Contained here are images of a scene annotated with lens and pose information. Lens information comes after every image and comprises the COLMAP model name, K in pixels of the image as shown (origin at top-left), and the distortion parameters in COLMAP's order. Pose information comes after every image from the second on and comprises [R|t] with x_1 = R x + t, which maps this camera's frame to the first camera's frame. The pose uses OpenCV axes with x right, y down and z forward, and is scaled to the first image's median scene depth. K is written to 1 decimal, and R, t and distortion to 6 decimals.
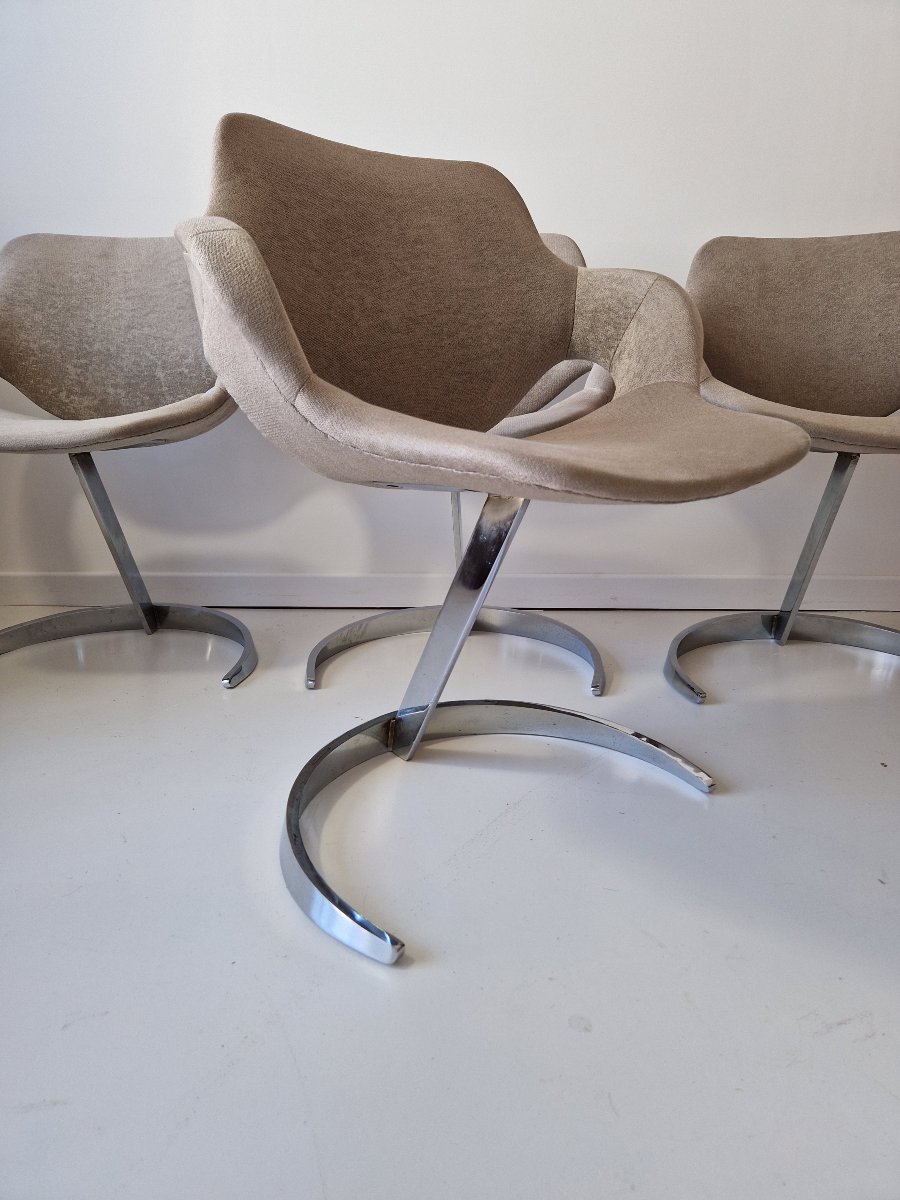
lens RADIAL K [[808.7, 0, 450.1], [0, 808.7, 610.0], [0, 0, 1]] dist [0.058359, -0.051510]
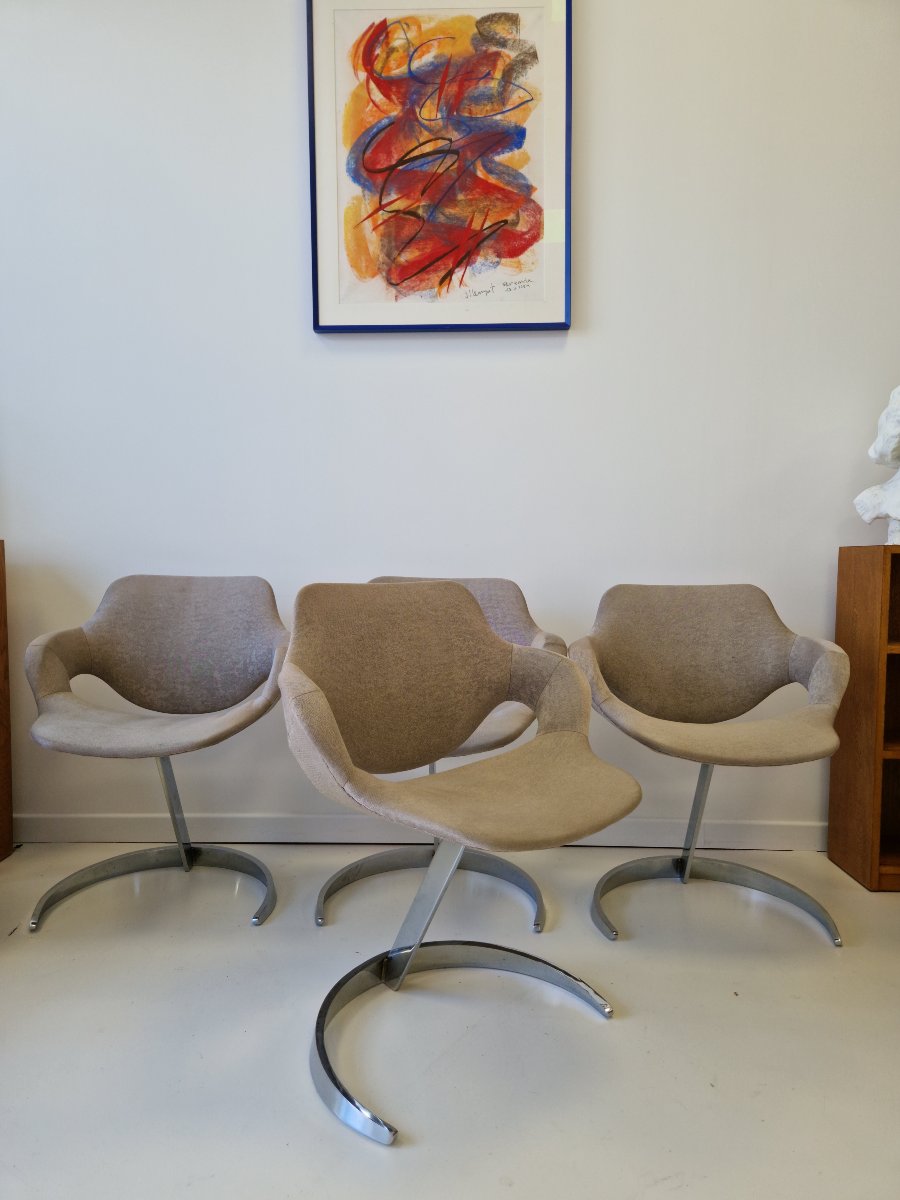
lens RADIAL K [[808.7, 0, 450.1], [0, 808.7, 610.0], [0, 0, 1]] dist [0.058359, -0.051510]
pose [[0.999511, 0.012301, 0.028744, -0.007797], [-0.006097, 0.978384, -0.206708, -0.152407], [-0.030665, 0.206432, 0.977980, -0.471470]]
